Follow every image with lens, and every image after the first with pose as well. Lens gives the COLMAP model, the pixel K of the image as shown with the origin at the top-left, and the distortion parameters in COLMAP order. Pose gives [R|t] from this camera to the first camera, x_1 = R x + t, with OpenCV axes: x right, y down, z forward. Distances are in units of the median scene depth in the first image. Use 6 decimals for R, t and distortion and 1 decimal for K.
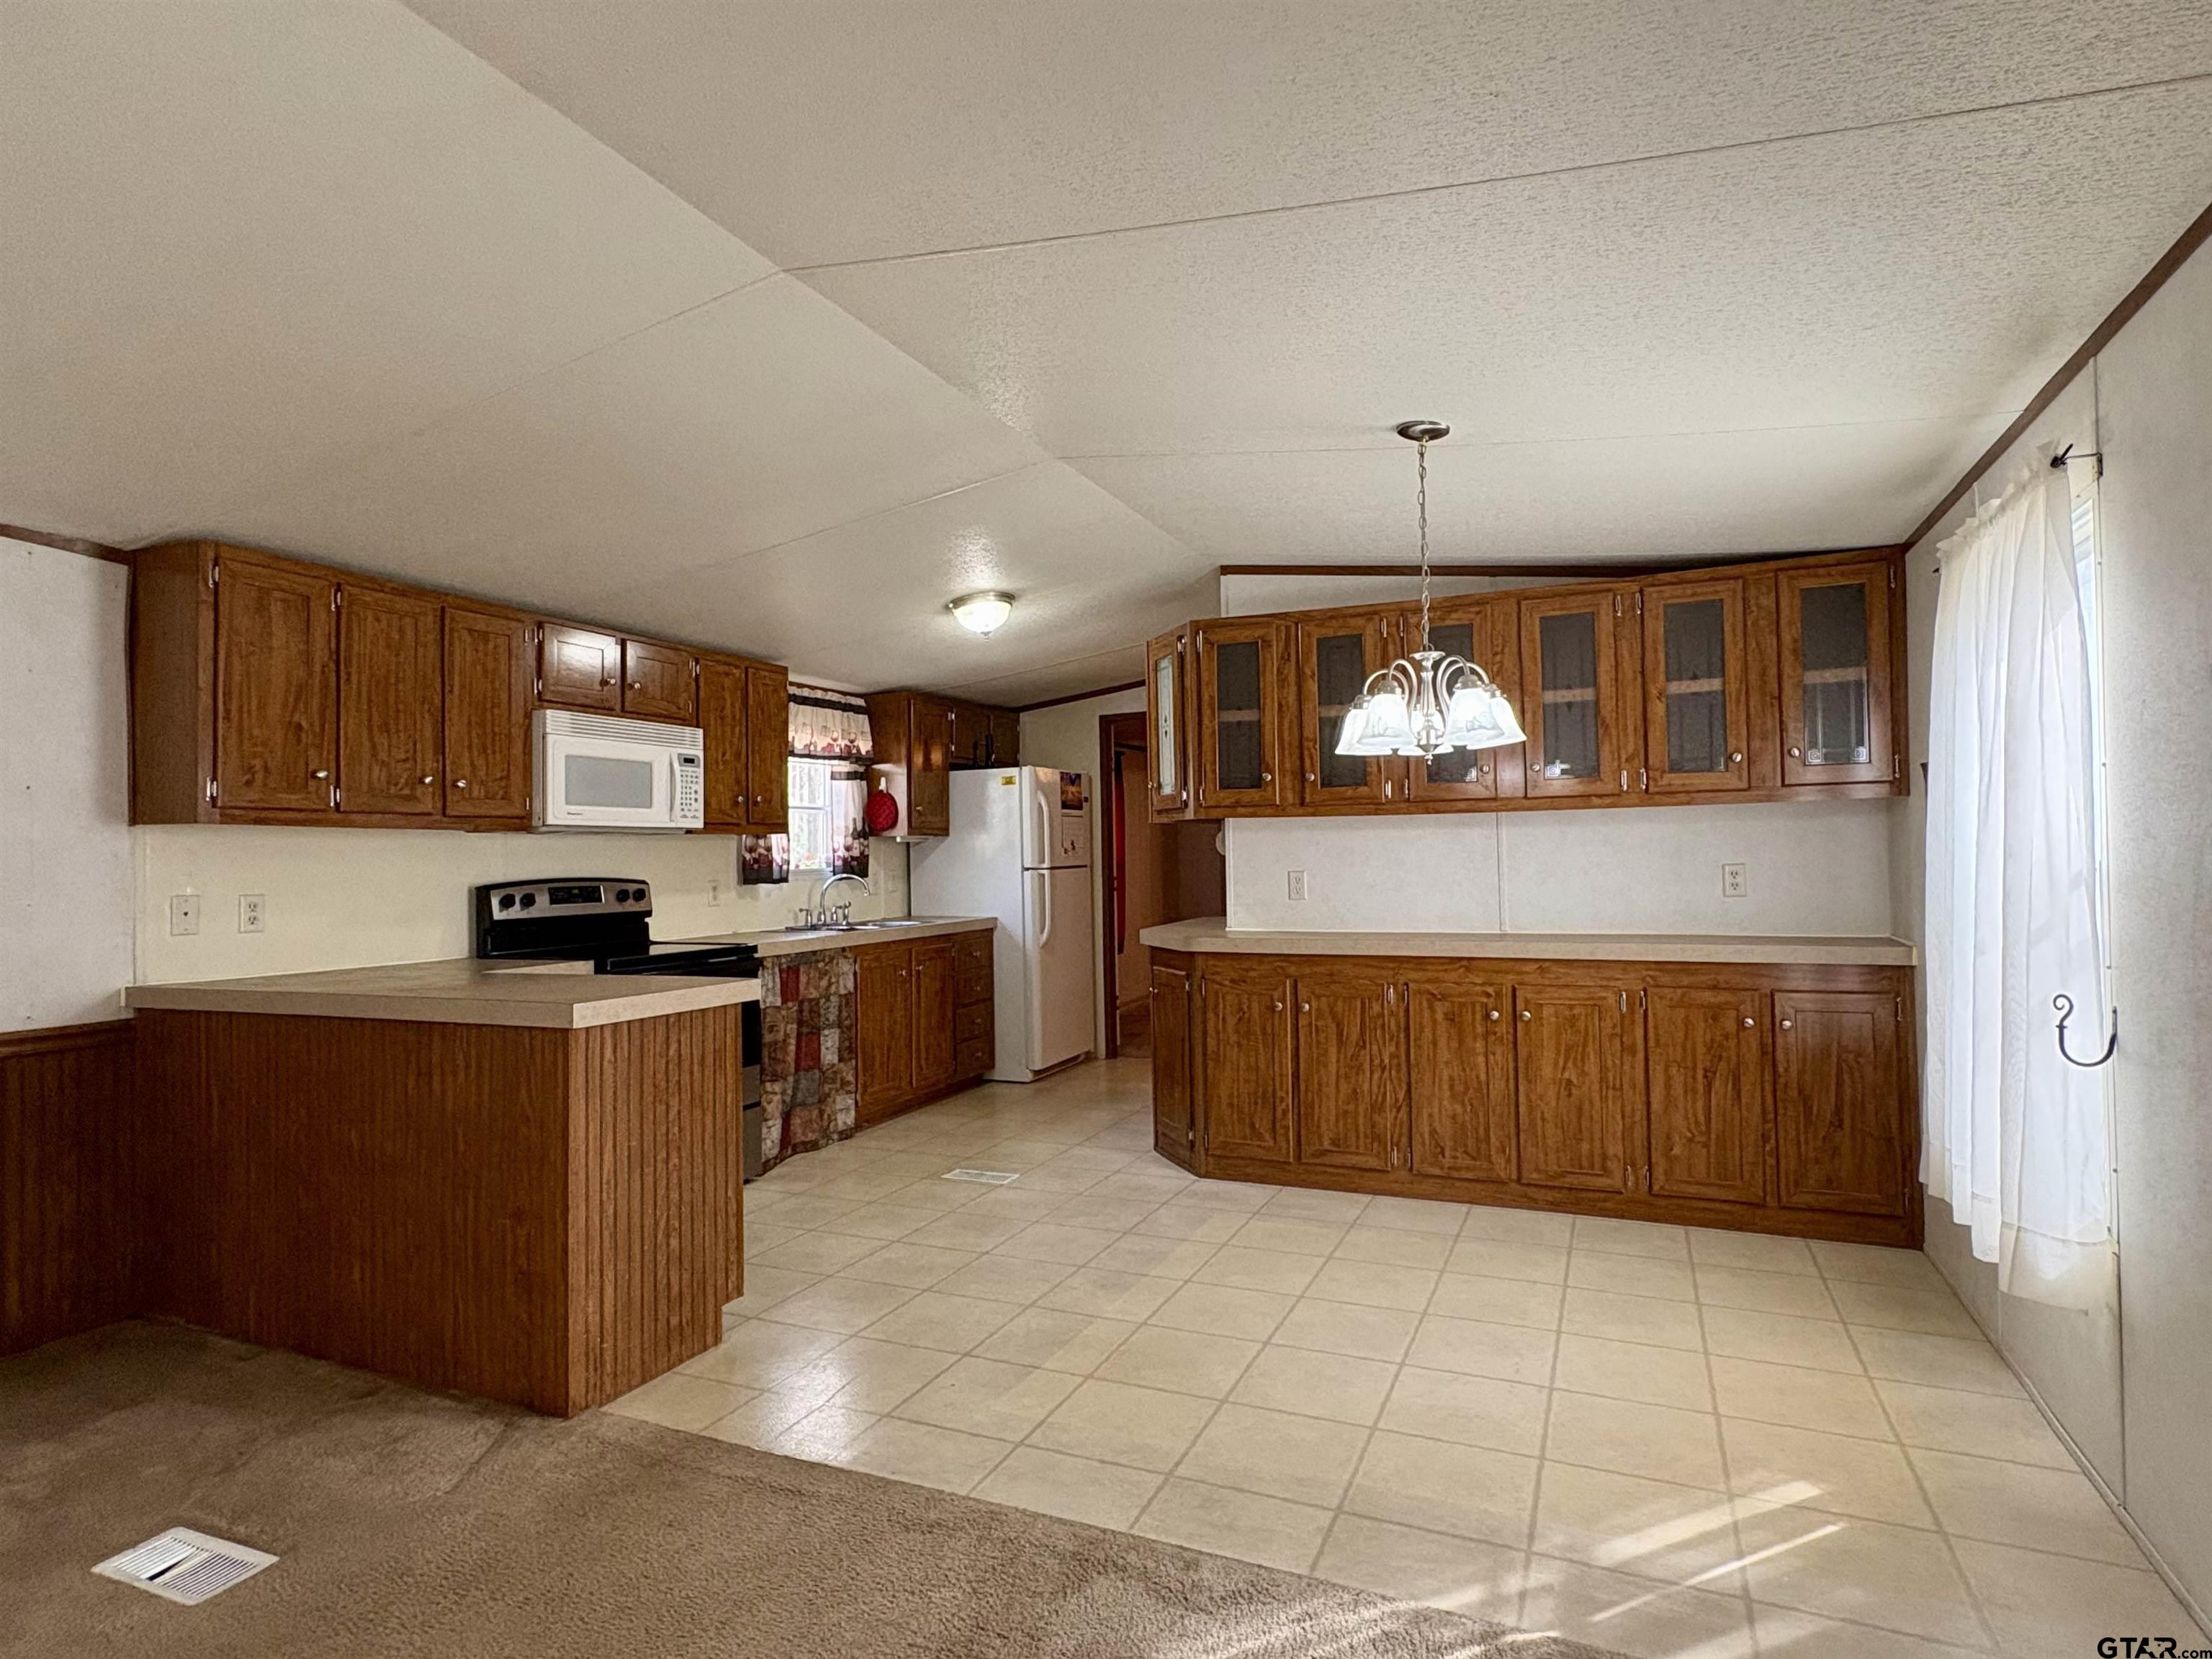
lens RADIAL K [[1173.7, 0, 1102.3], [0, 1173.7, 828.1], [0, 0, 1]] dist [-0.003219, 0.001934]
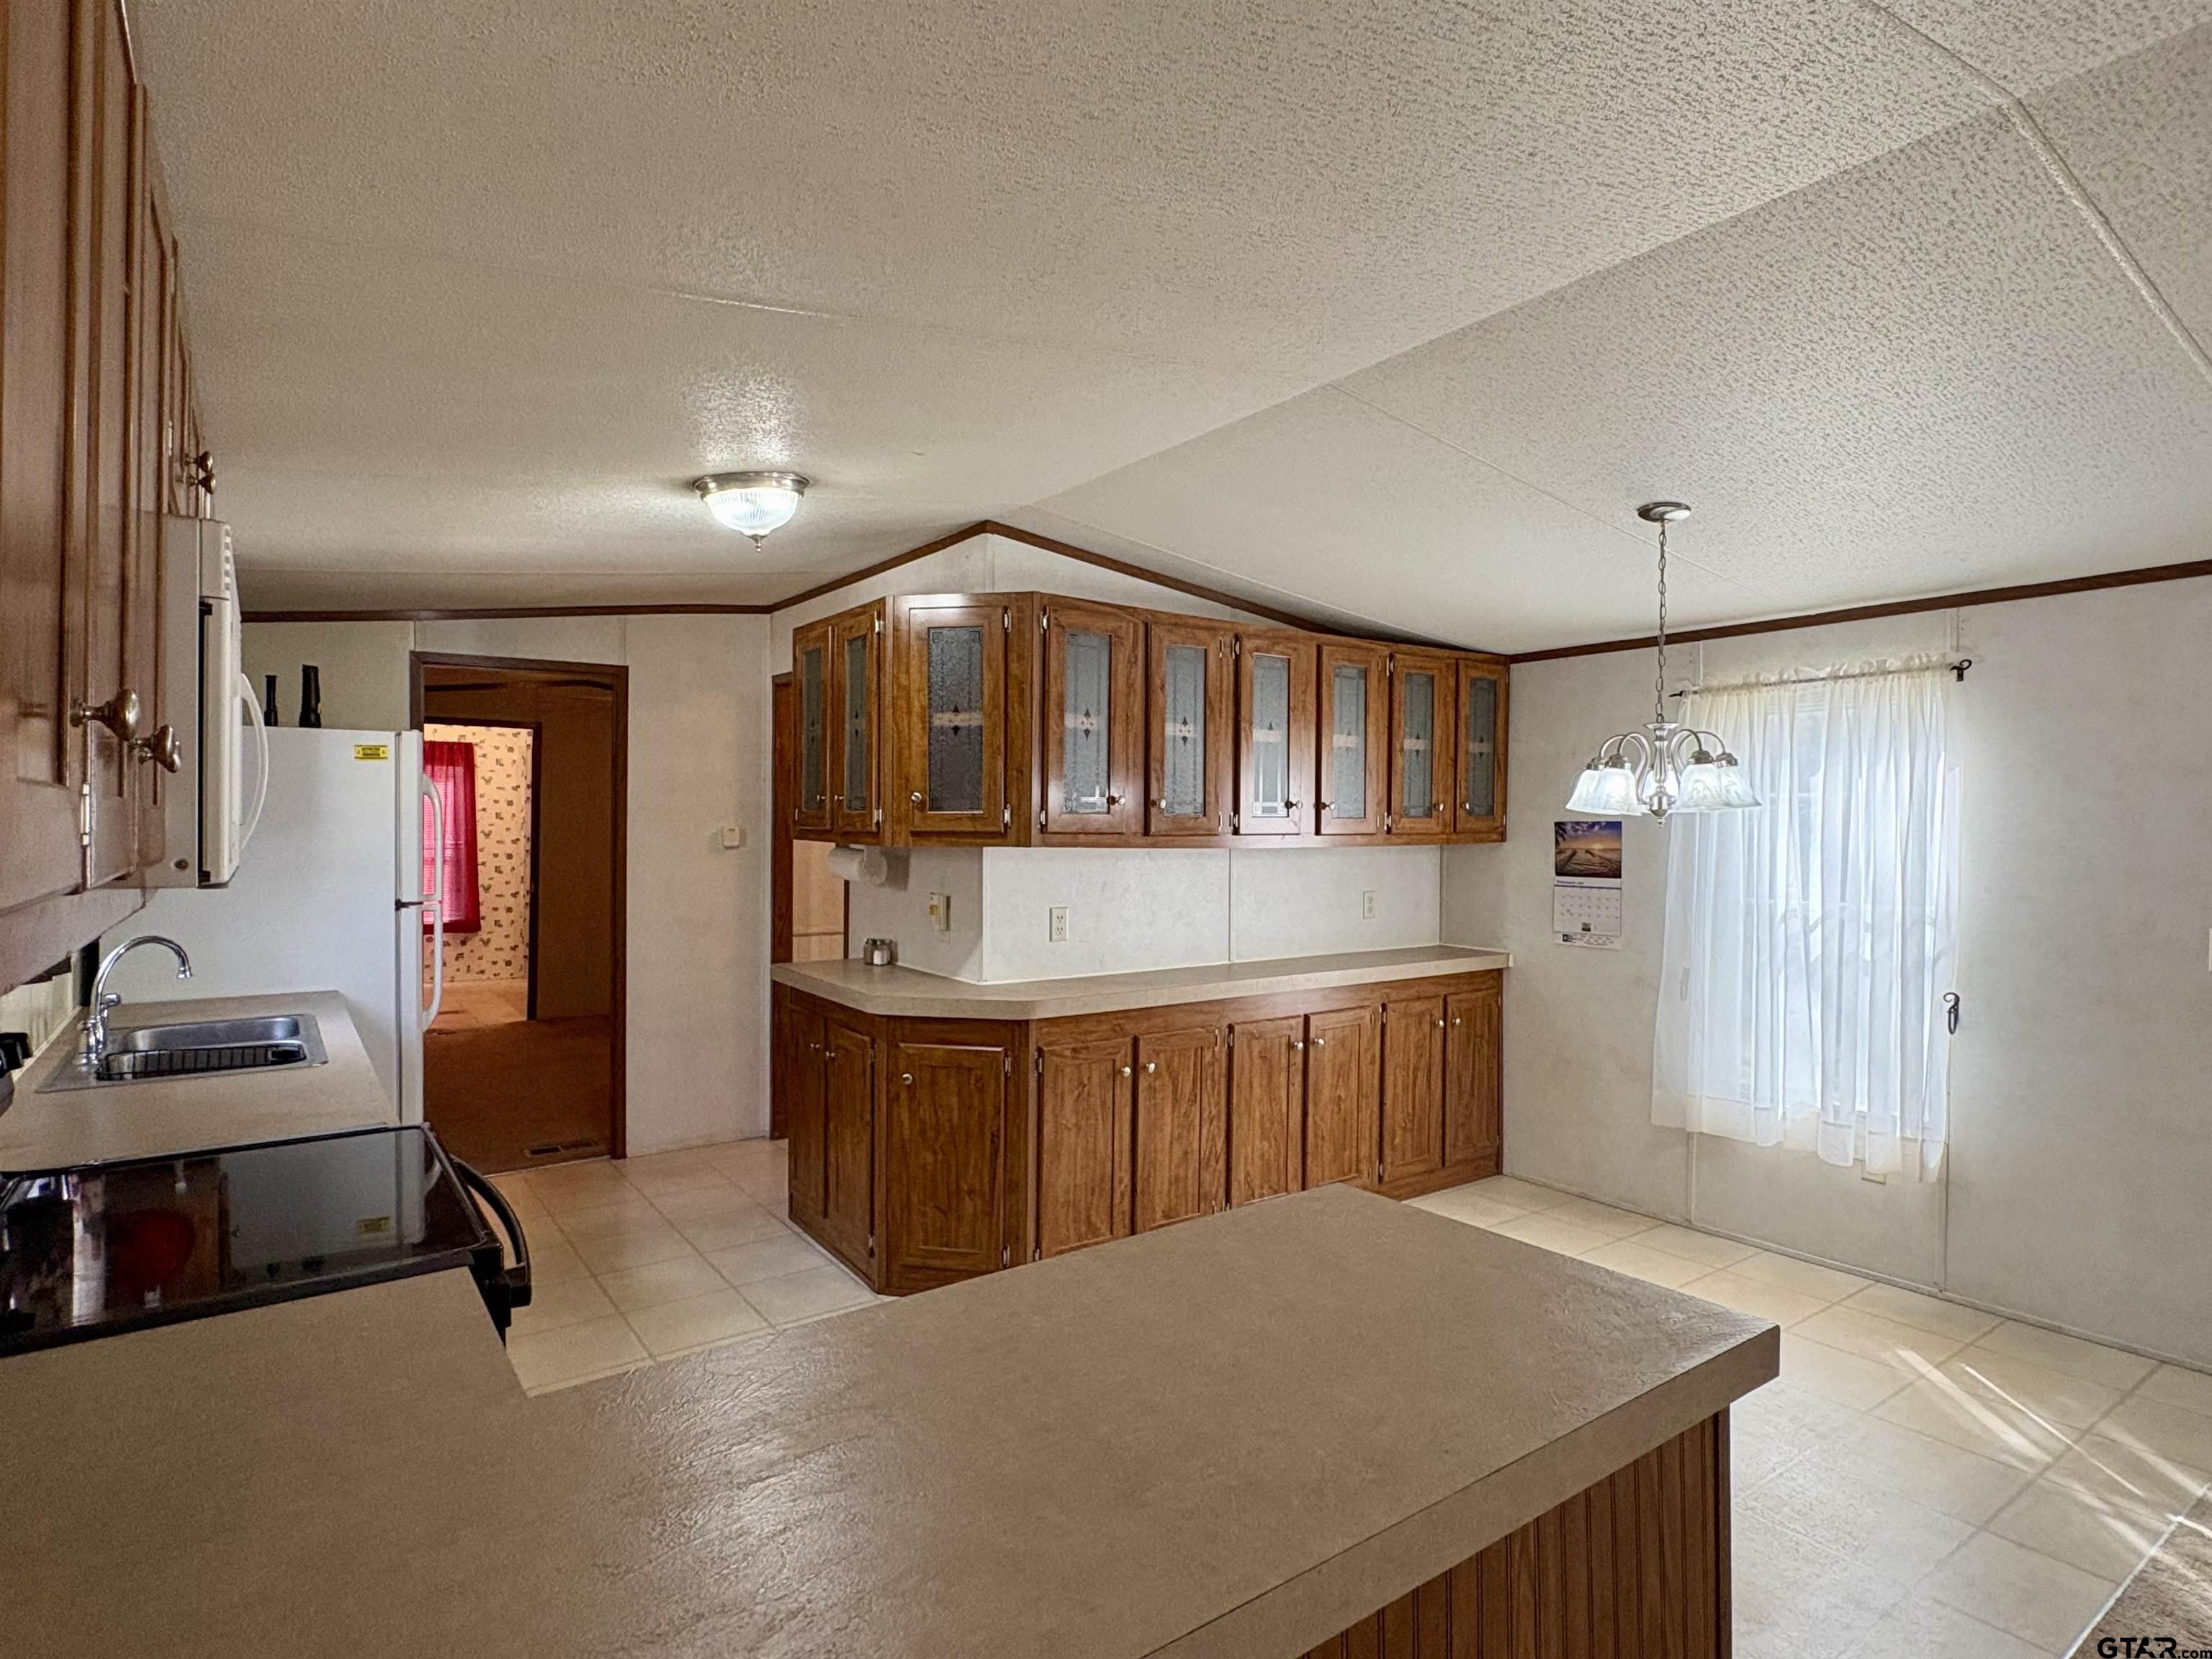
lens RADIAL K [[1173.7, 0, 1107.2], [0, 1173.7, 827.5], [0, 0, 1]] dist [-0.003219, 0.001934]
pose [[0.505603, 0.014522, 0.862644, -0.599077], [-0.034876, 0.999385, 0.003617, -0.027717], [-0.862061, -0.031914, 0.505799, 0.596134]]
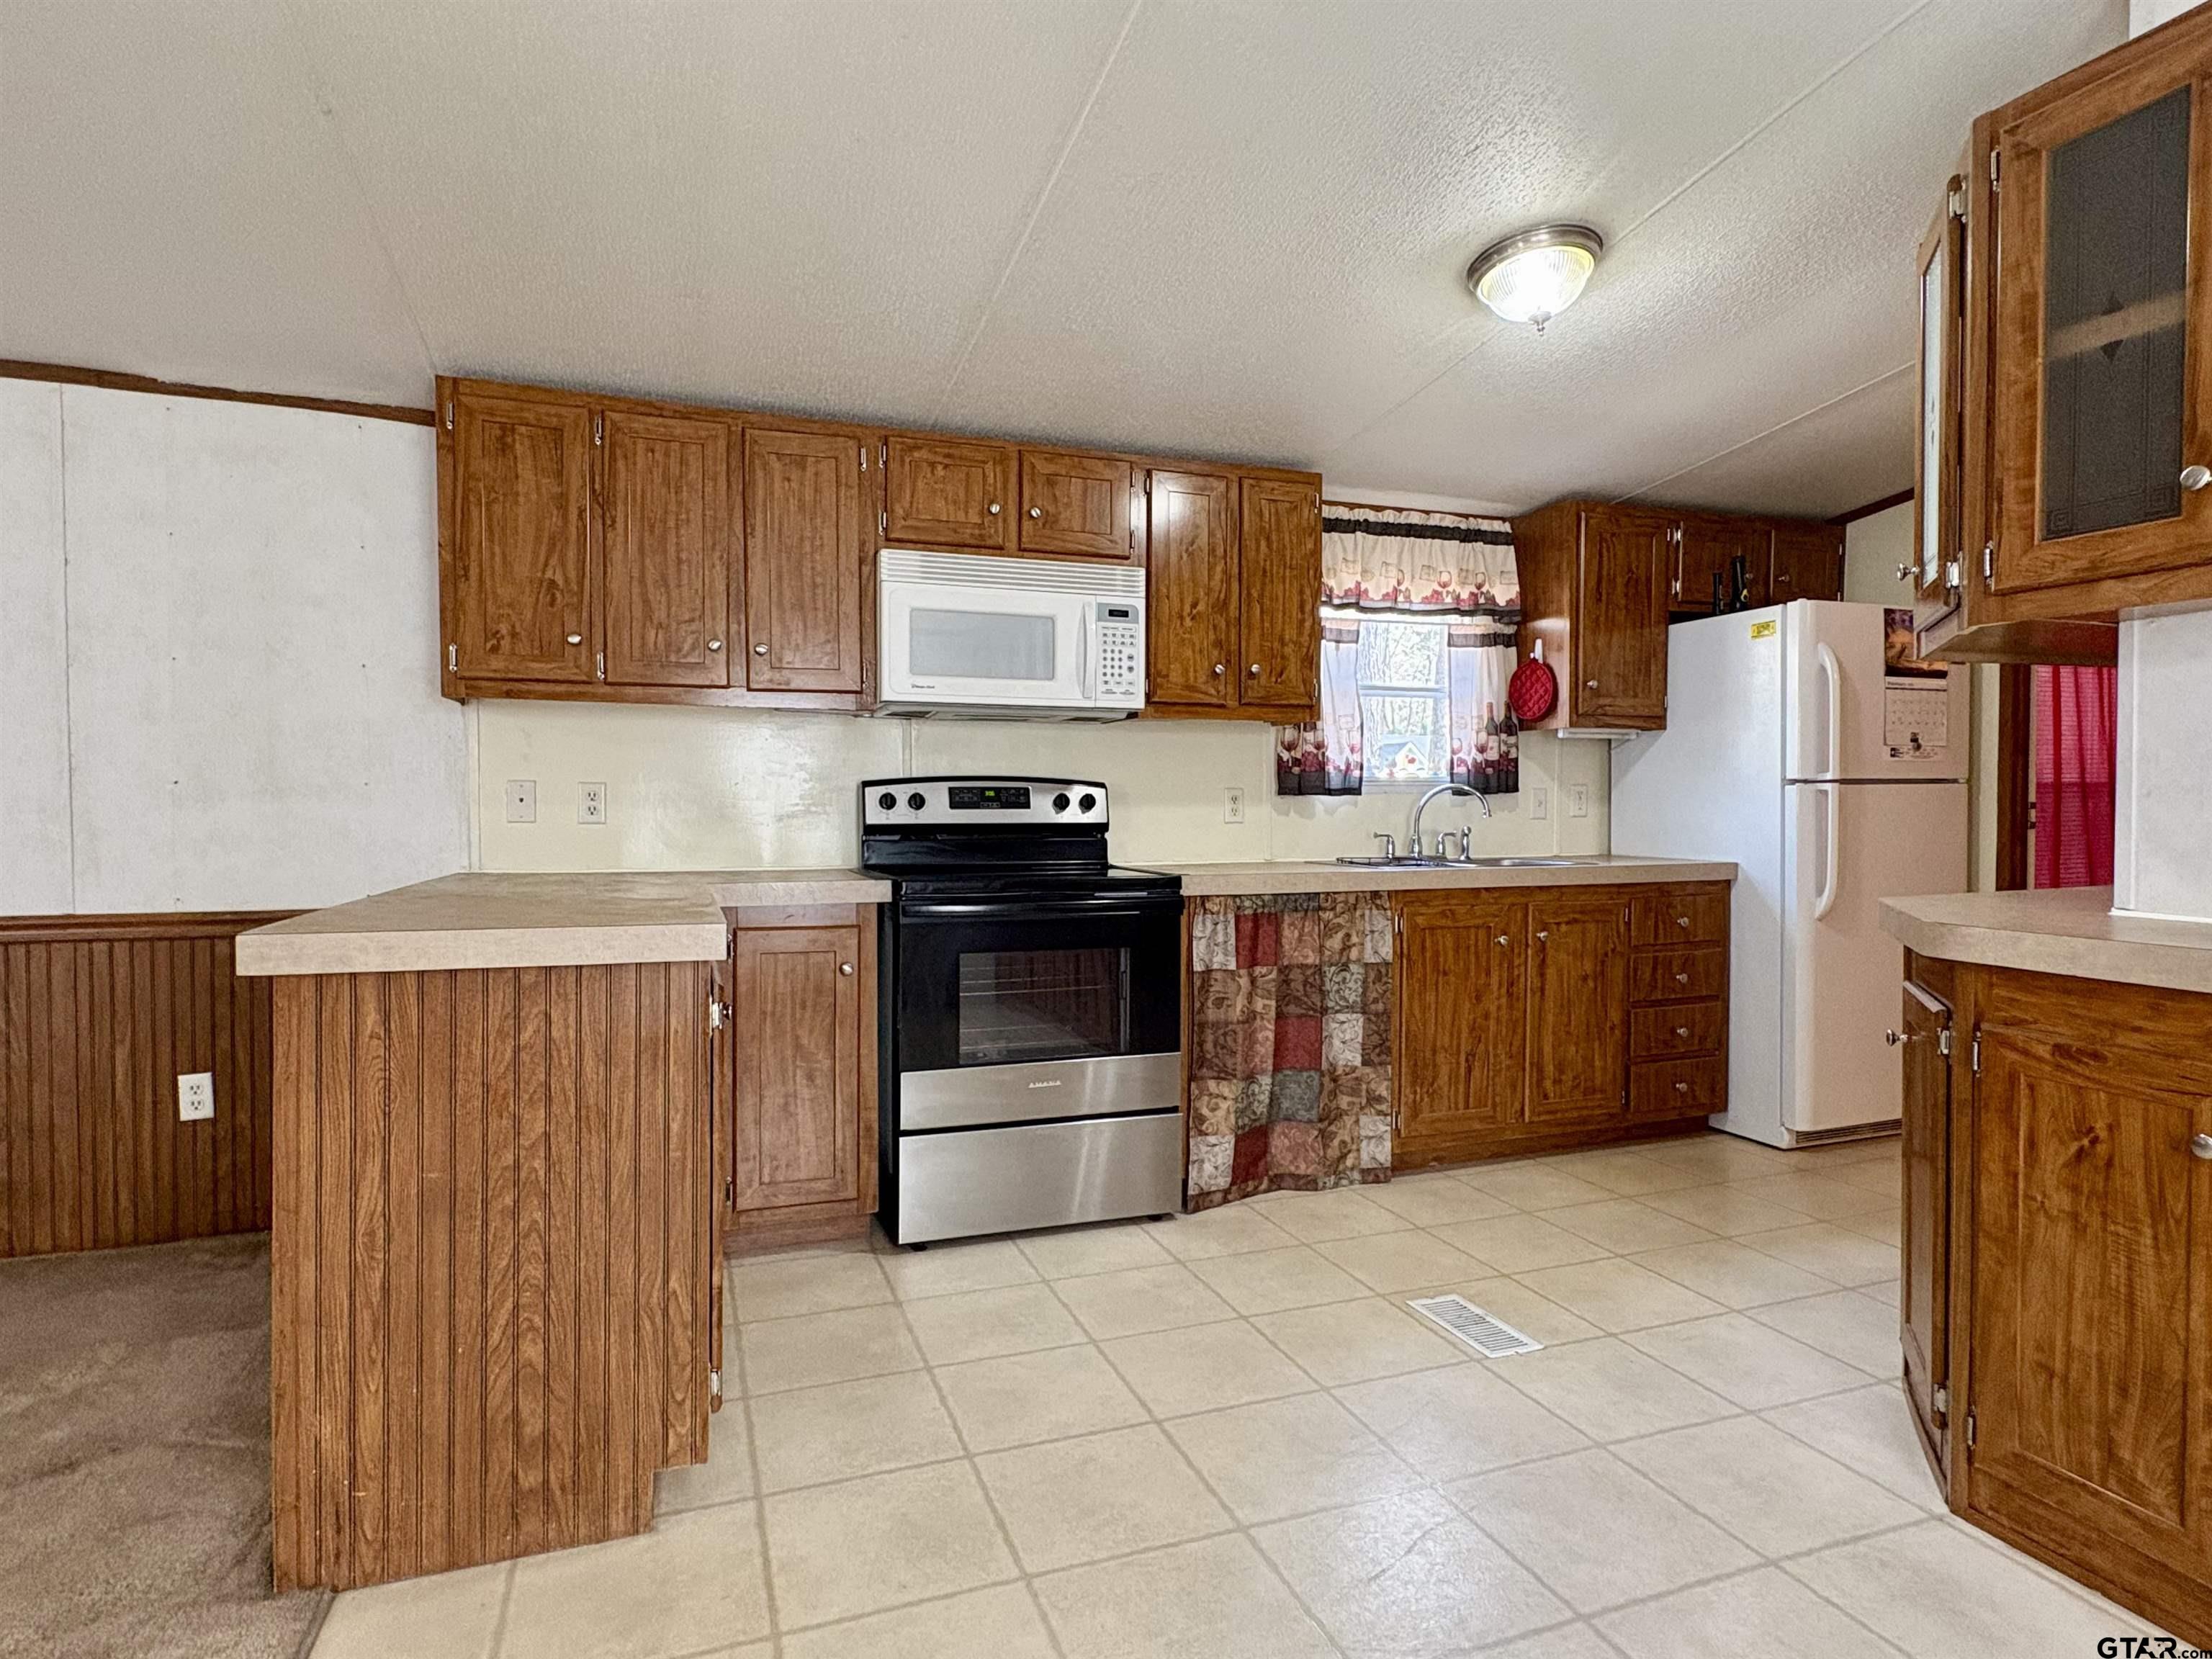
lens RADIAL K [[1173.7, 0, 1099.8], [0, 1173.7, 826.0], [0, 0, 1]] dist [-0.003219, 0.001934]
pose [[0.694072, 0.031334, -0.719224, 0.171147], [0.005448, 0.998795, 0.048772, 0.040183], [0.719885, -0.037769, 0.693065, 0.539754]]
